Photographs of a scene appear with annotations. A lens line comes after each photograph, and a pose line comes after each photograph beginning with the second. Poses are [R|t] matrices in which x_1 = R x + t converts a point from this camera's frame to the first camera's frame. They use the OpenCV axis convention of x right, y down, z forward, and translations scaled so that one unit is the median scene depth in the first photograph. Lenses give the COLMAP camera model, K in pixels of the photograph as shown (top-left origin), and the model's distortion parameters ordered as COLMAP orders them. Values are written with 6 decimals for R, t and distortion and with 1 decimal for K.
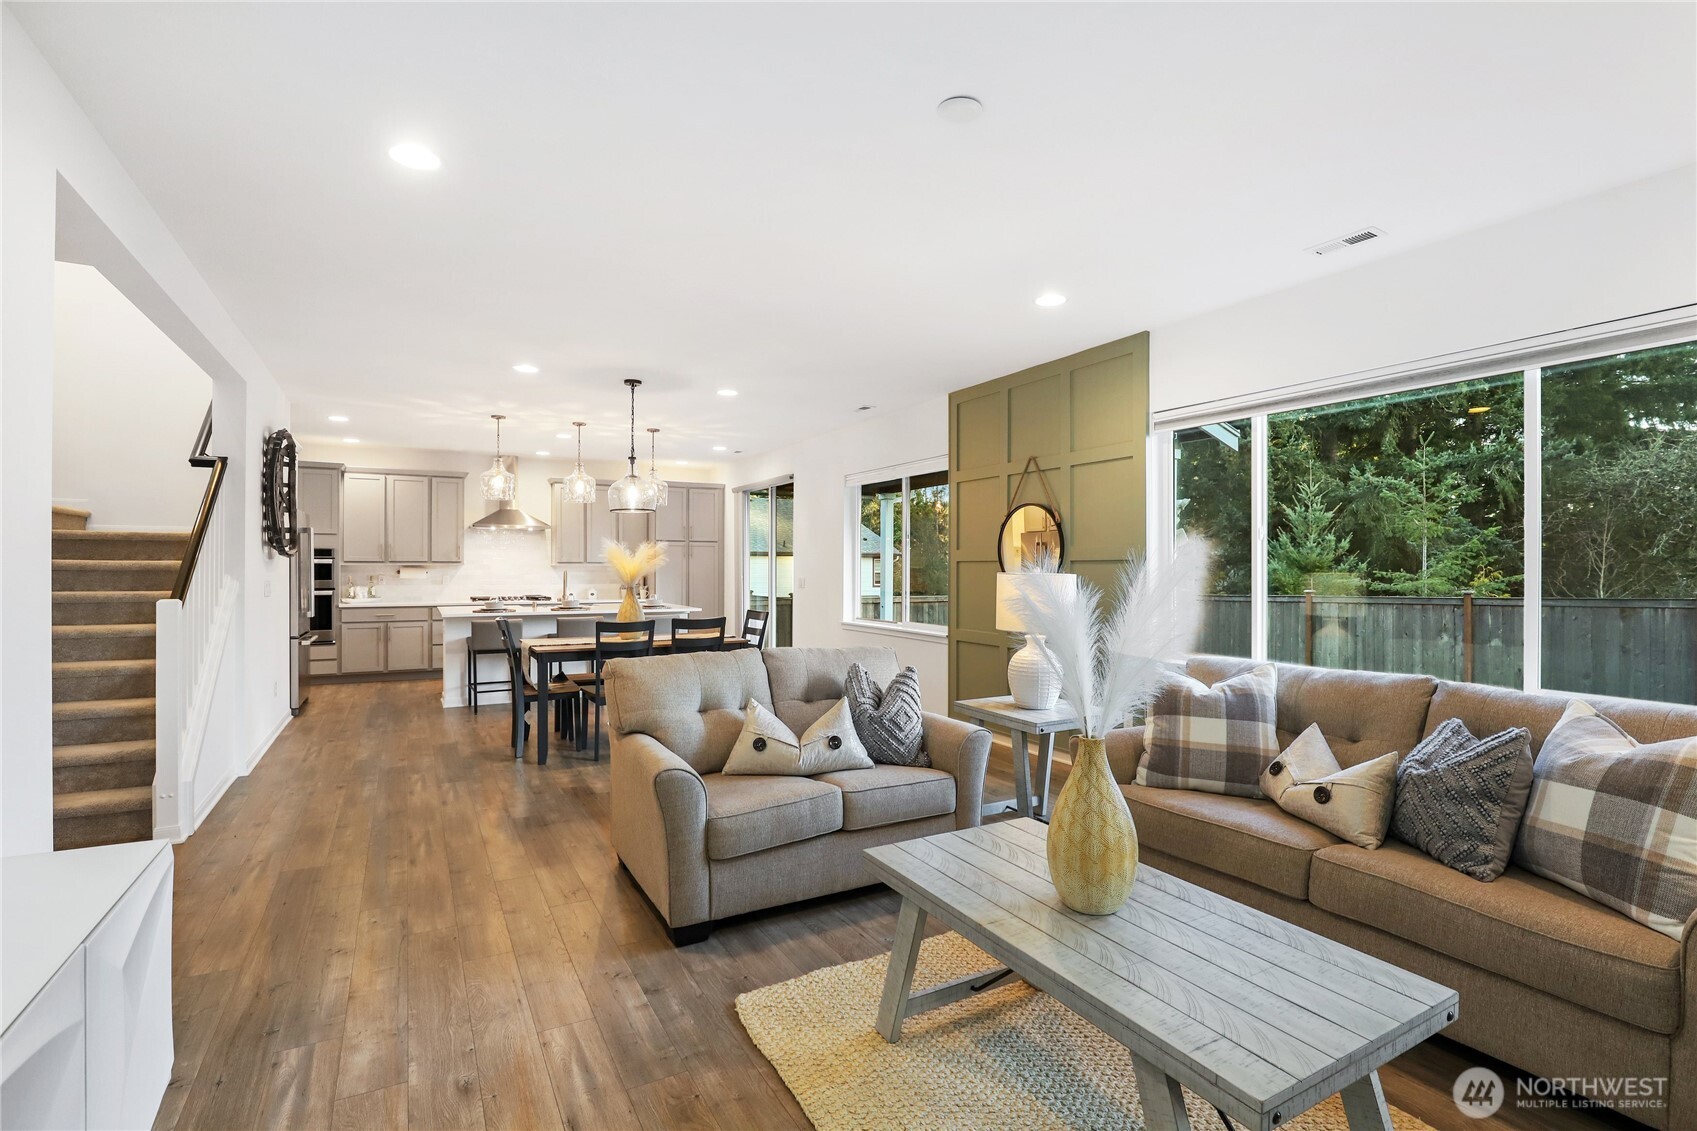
lens RADIAL K [[778.2, 0, 853.3], [0, 778.2, 568.5], [0, 0, 1]] dist [-0.030724, 0.006052]
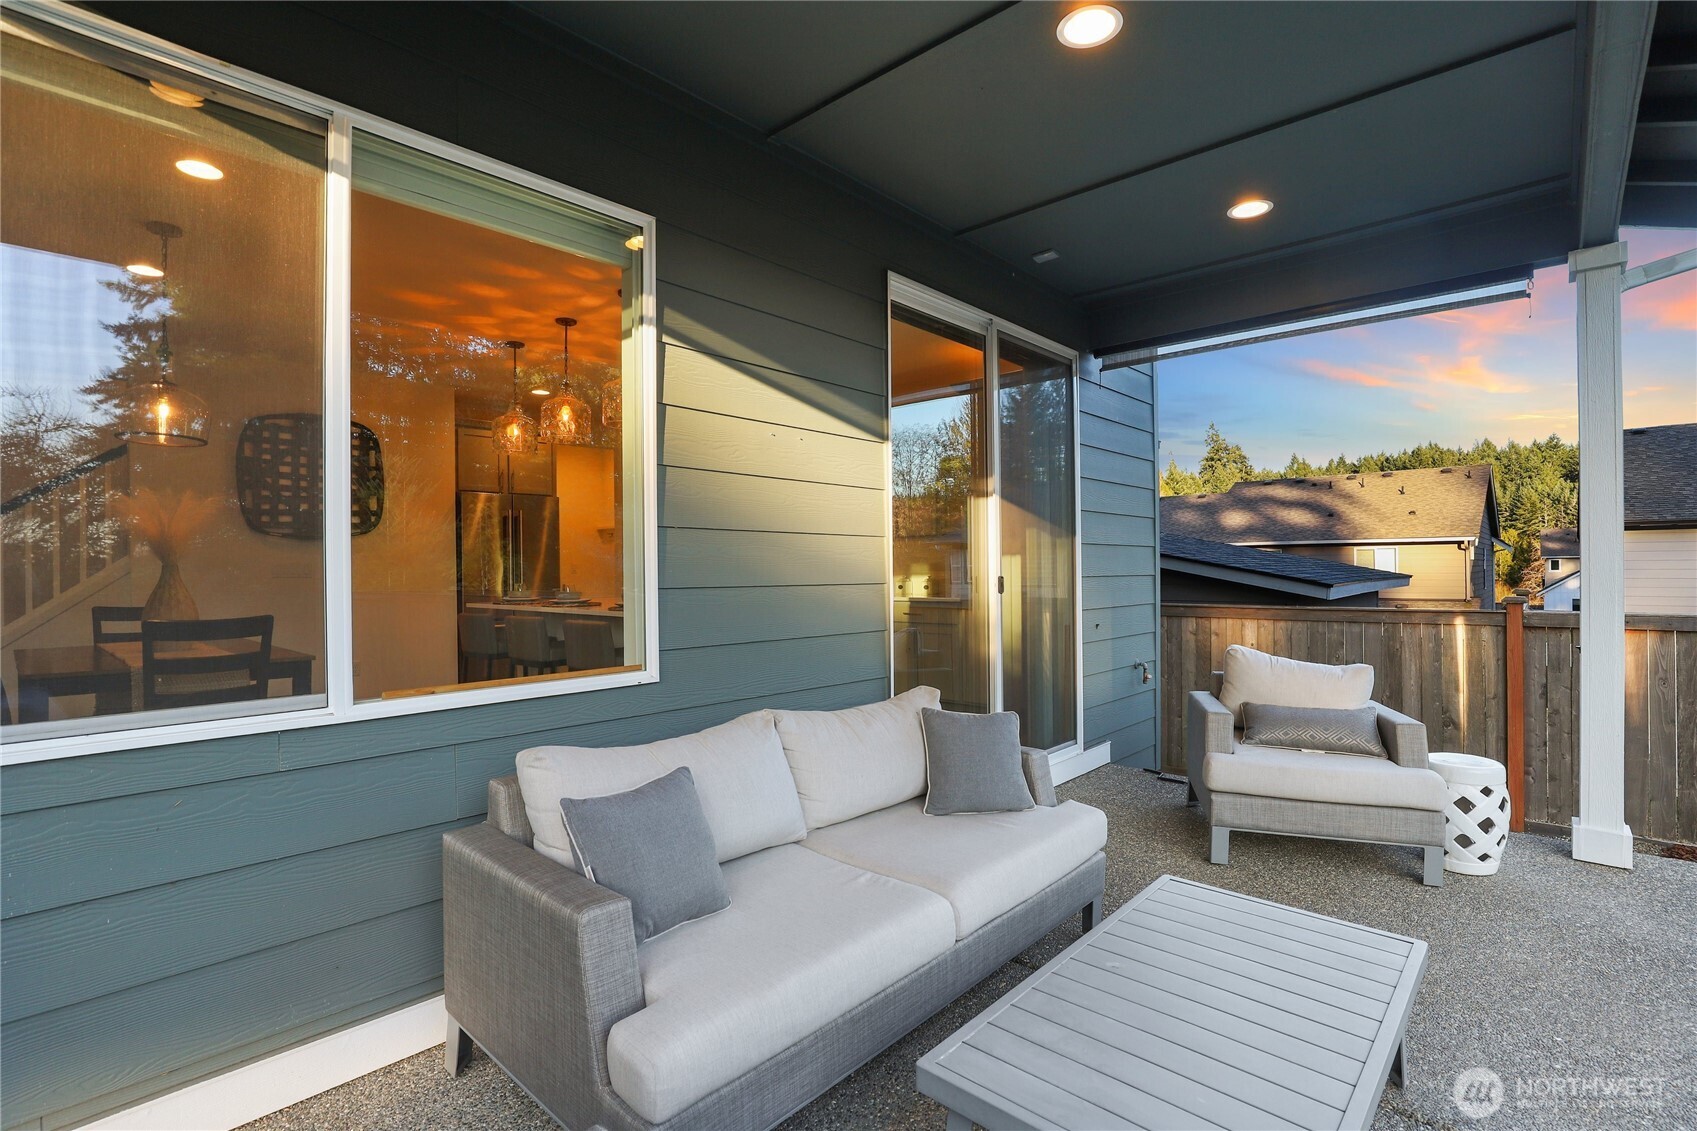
lens RADIAL K [[794.3, 0, 848.5], [0, 794.3, 565.5], [0, 0, 1]] dist [-0.030641, 0.000059]
pose [[0.303717, -0.005696, -0.952745, 0.437537], [0.008715, 0.999957, -0.003200, 0.028057], [0.952722, -0.007331, 0.303754, 1.282713]]
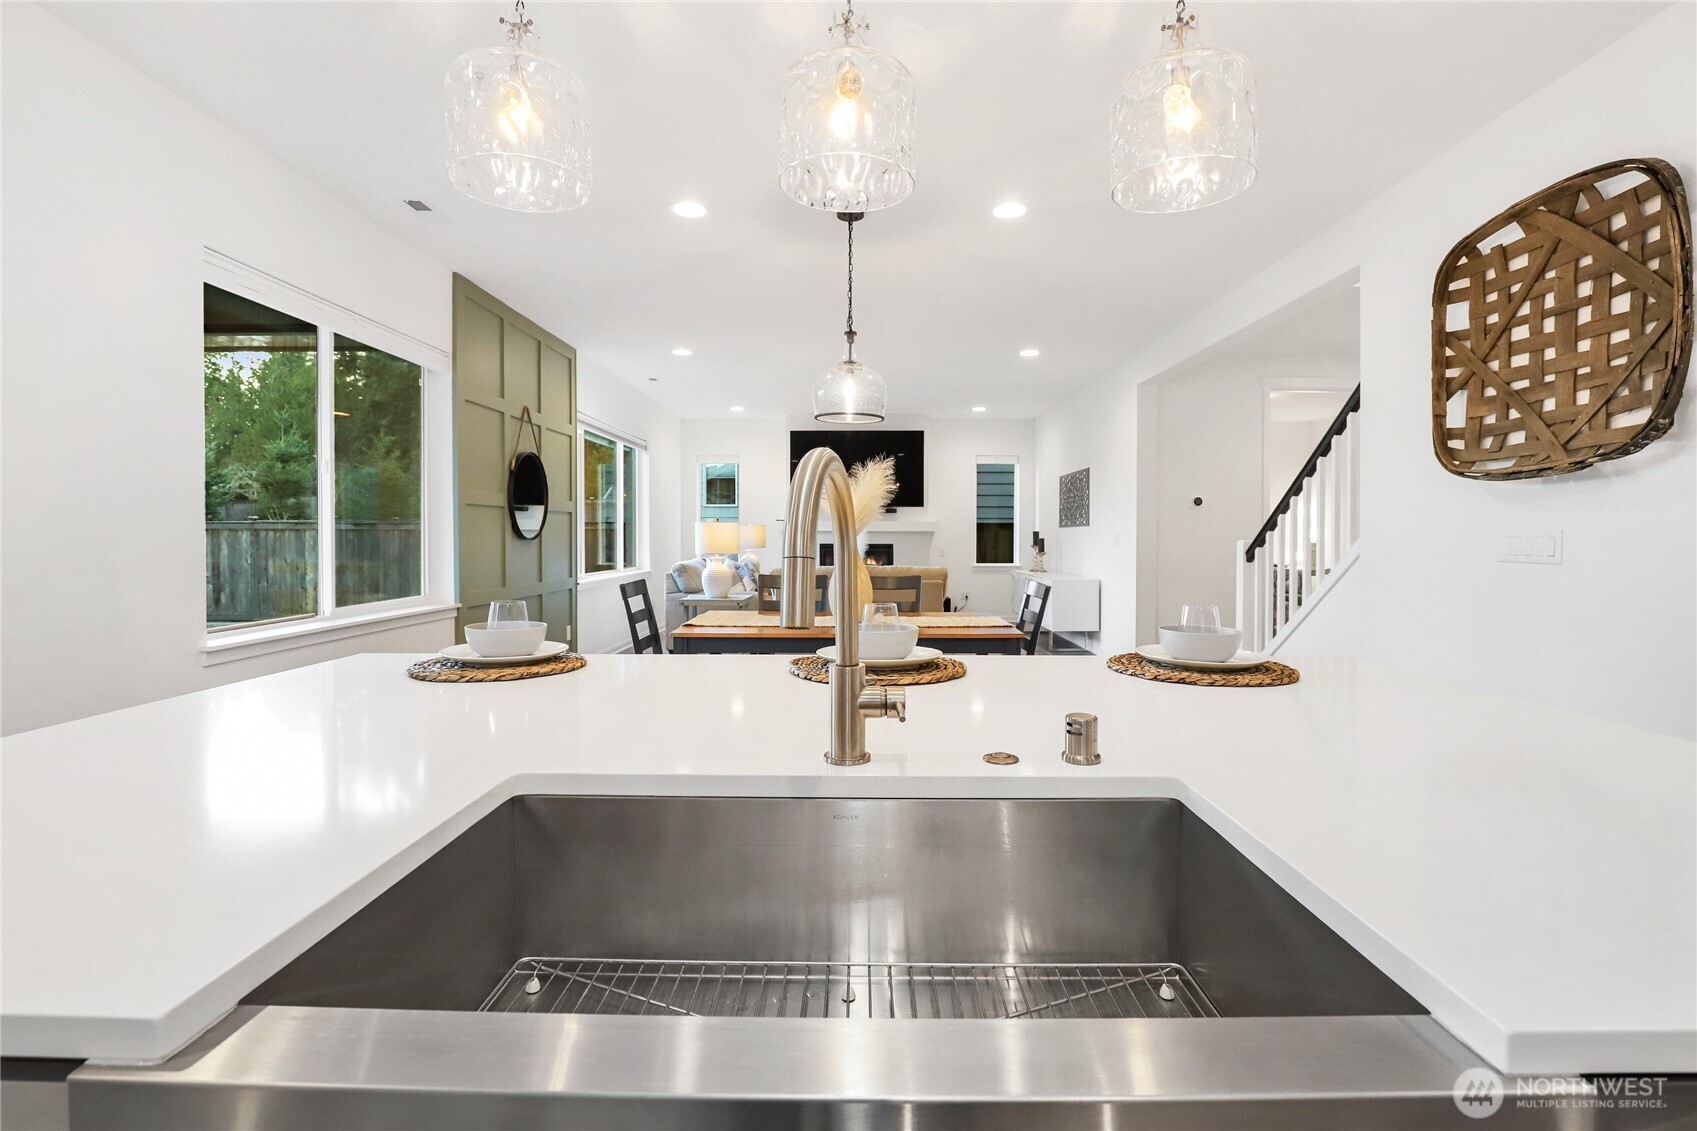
lens RADIAL K [[788.0, 0, 847.6], [0, 788.0, 548.7], [0, 0, 1]] dist [-0.040868, 0.008590]
pose [[-0.861335, -0.013790, 0.507850, -0.588128], [-0.005051, 0.999815, 0.018583, 0.019377], [-0.508012, 0.013441, -0.861245, 1.500150]]
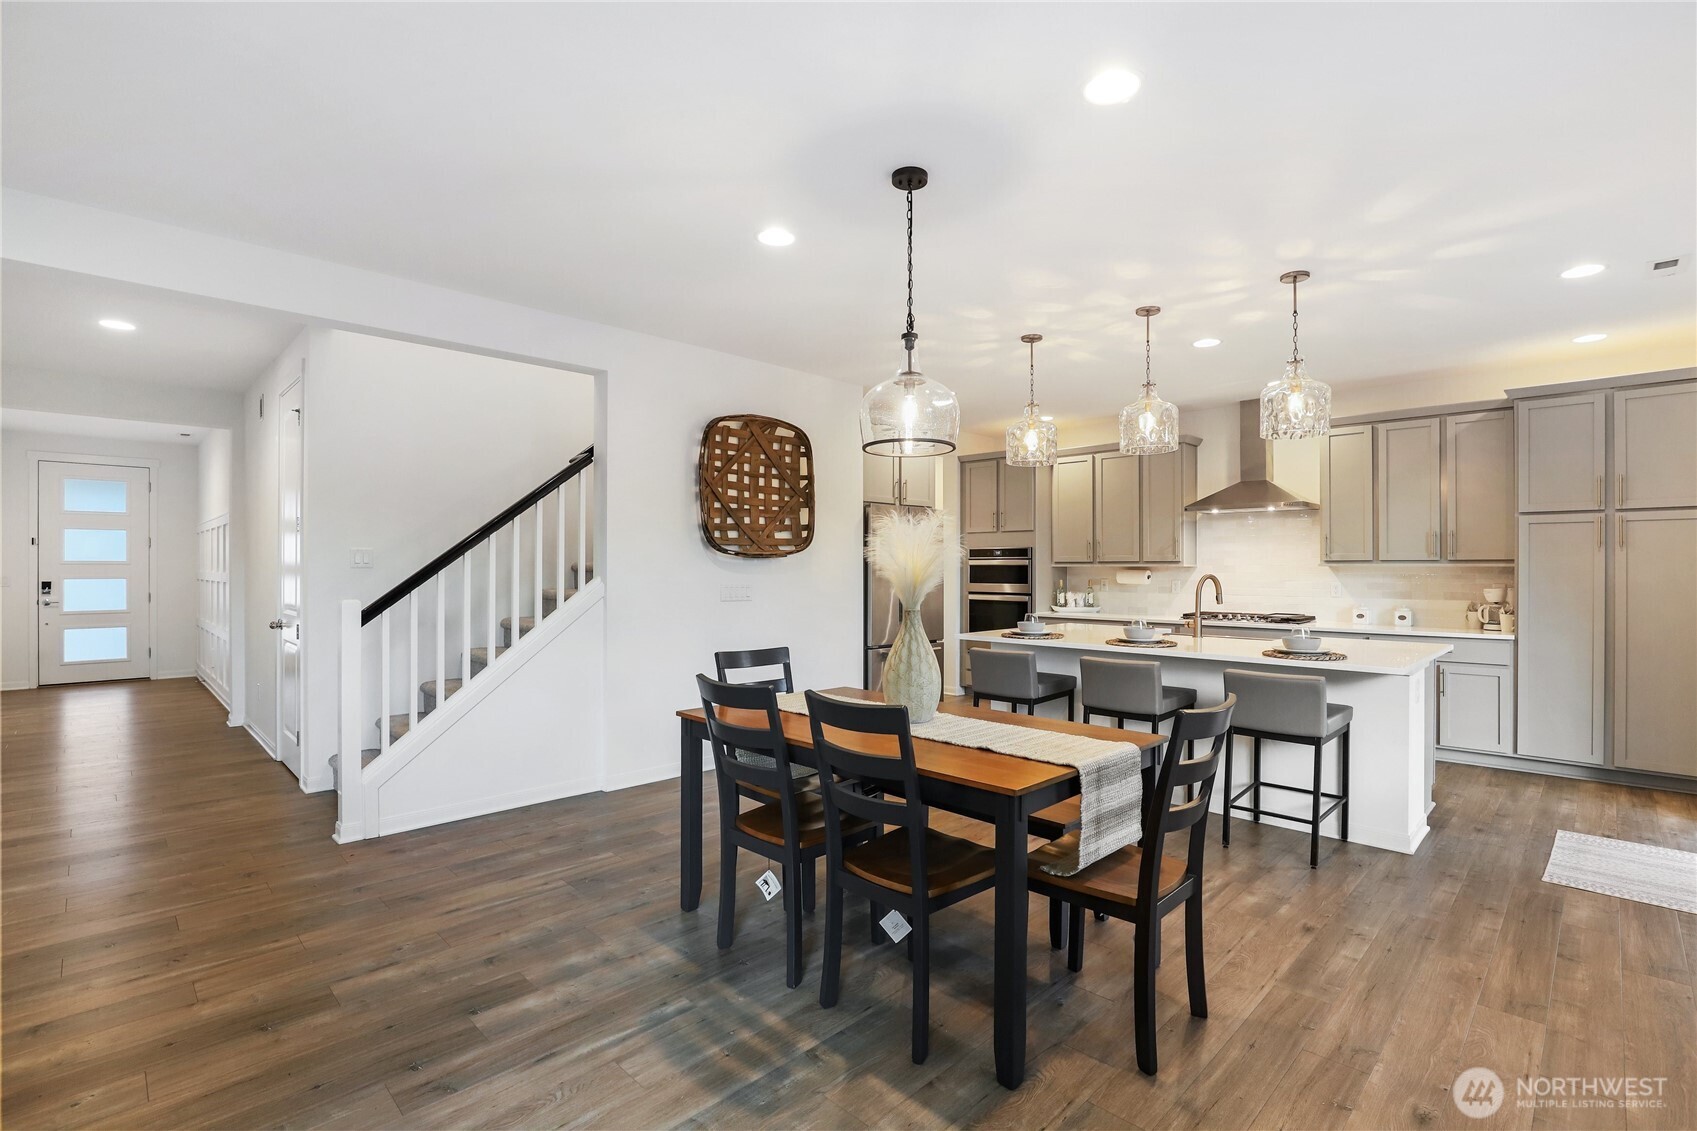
lens RADIAL K [[778.2, 0, 853.3], [0, 778.2, 568.5], [0, 0, 1]] dist [-0.030724, 0.006052]
pose [[0.263975, -0.001712, -0.964528, 0.156315], [-0.002706, 0.999993, -0.002515, 0.000108], [0.964526, 0.003274, 0.263968, 0.815430]]
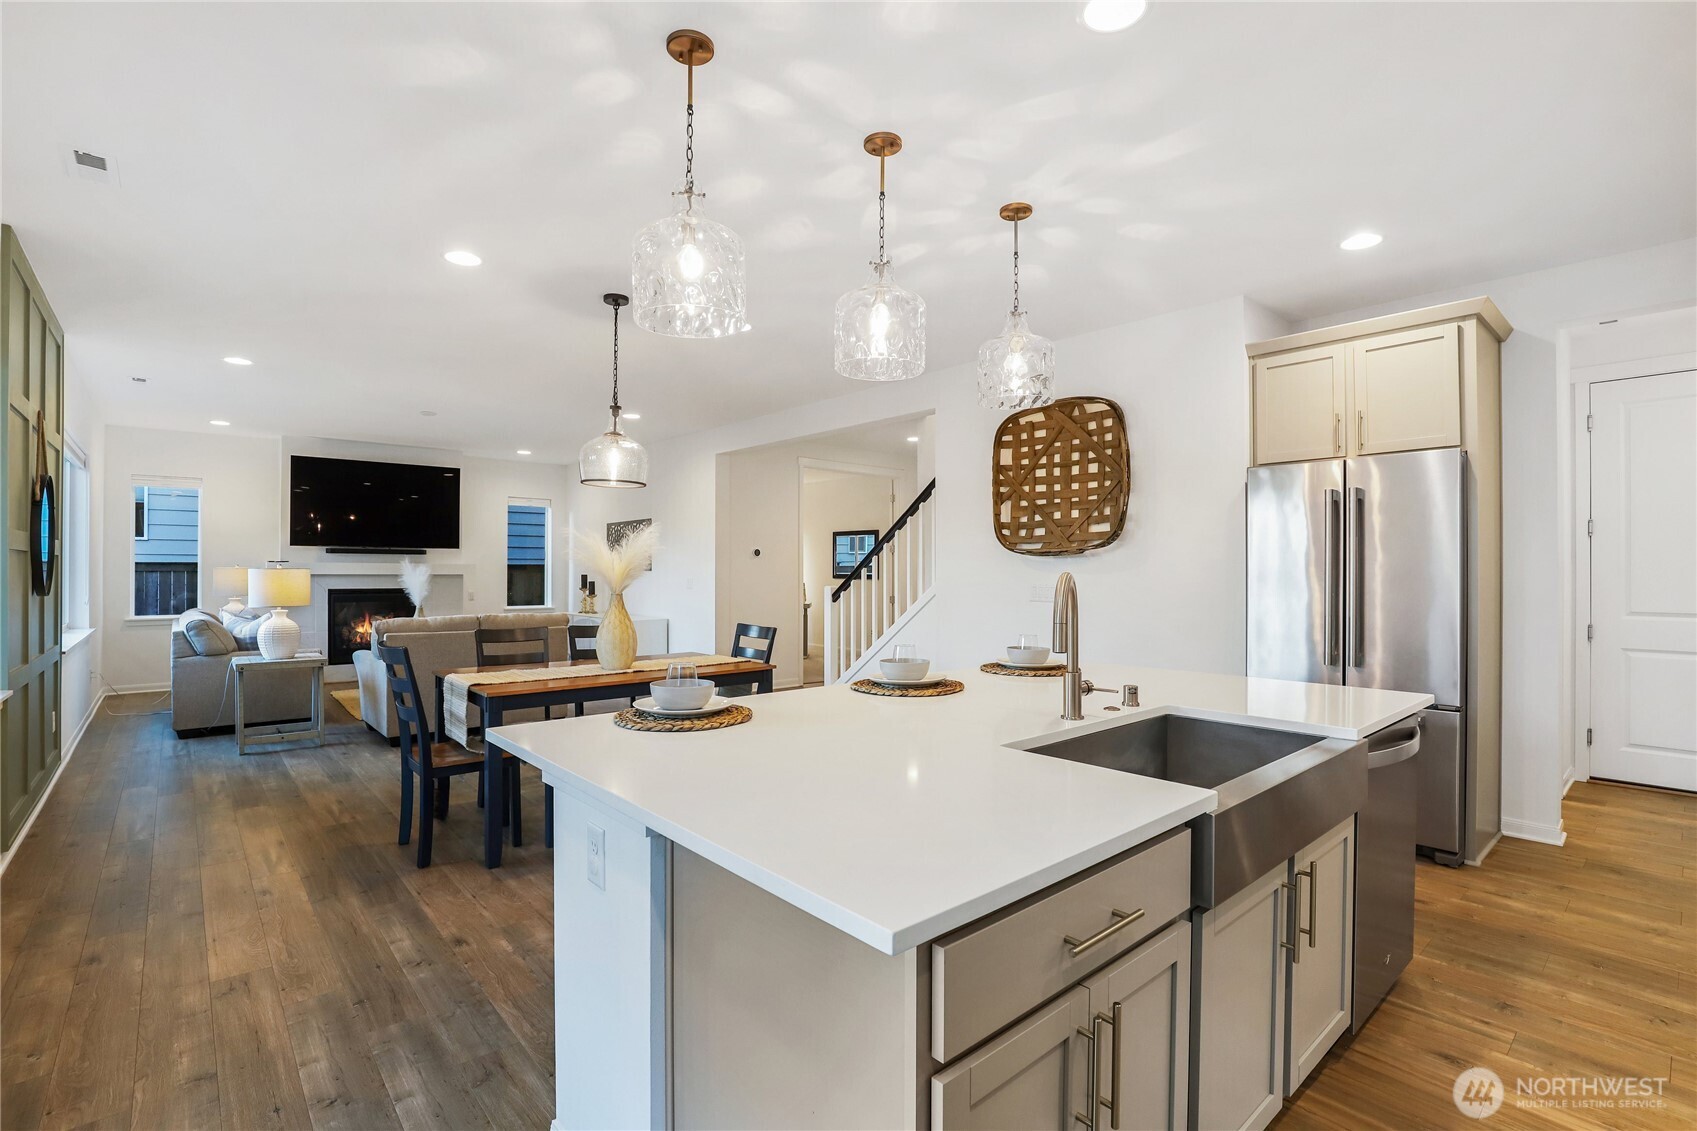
lens RADIAL K [[778.2, 0, 853.3], [0, 778.2, 568.5], [0, 0, 1]] dist [-0.030724, 0.006052]
pose [[-0.979310, -0.005406, -0.202295, -0.342137], [-0.005011, 0.999984, -0.002465, 0.002404], [0.202305, -0.001400, -0.979322, 1.667963]]
